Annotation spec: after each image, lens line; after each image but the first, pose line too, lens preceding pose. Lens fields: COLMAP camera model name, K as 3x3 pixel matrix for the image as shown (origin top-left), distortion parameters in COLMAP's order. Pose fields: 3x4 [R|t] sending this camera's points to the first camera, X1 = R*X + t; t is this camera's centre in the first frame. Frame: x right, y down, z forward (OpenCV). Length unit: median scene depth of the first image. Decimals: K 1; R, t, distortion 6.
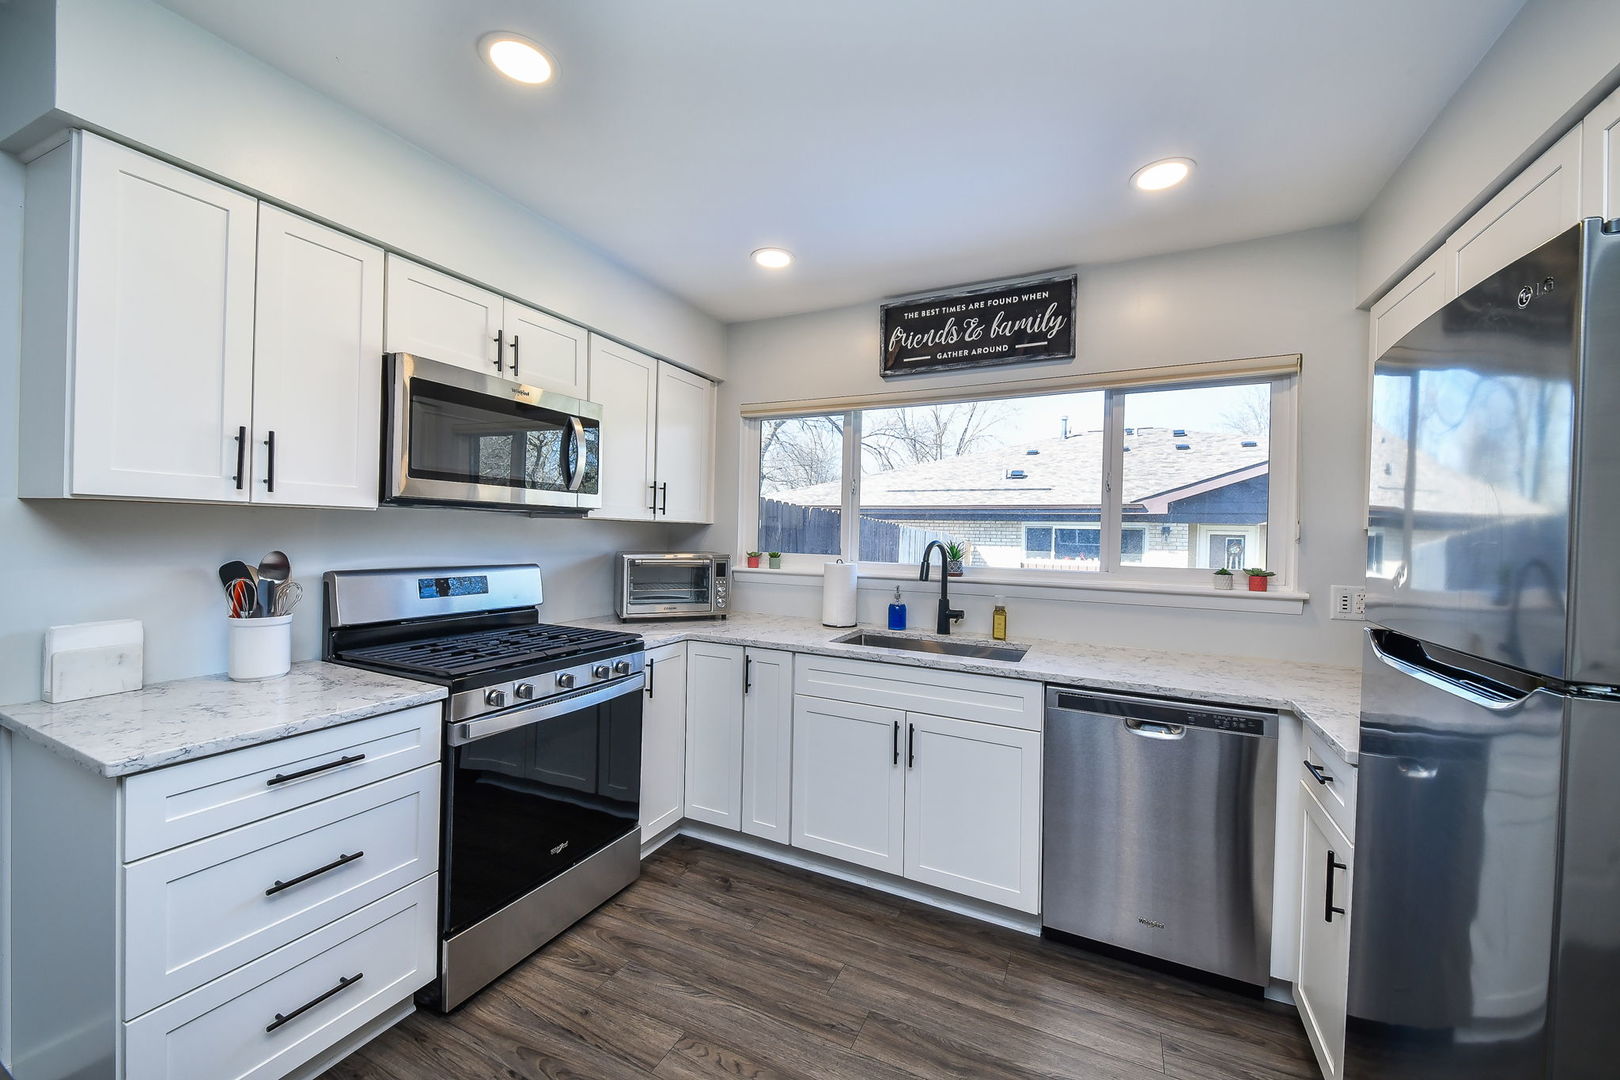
lens RADIAL K [[620.9, 0, 811.1], [0, 620.9, 537.9], [0, 0, 1]] dist [-0.000925, -0.000954]
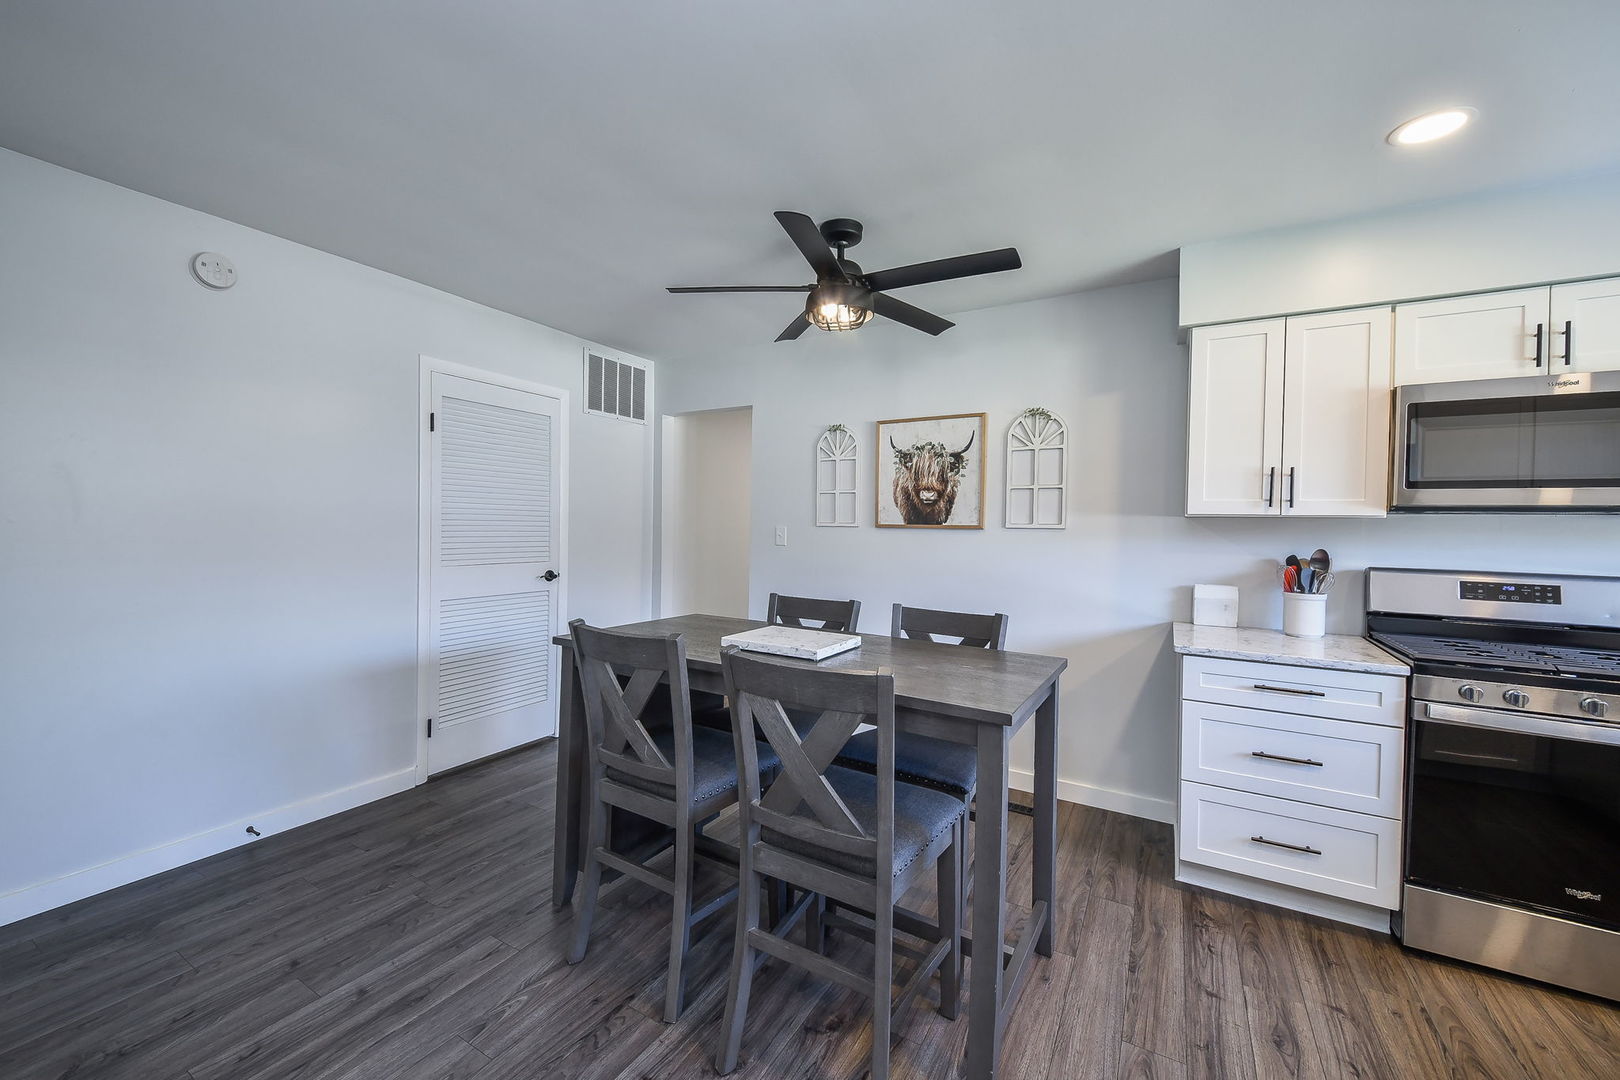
lens RADIAL K [[620.9, 0, 809.5], [0, 620.9, 533.1], [0, 0, 1]] dist [-0.000925, -0.000954]
pose [[-0.084799, -0.009630, -0.996352, 0.452121], [-0.023022, 0.999705, -0.007703, 0.016085], [0.996132, 0.022285, -0.084996, -0.021473]]
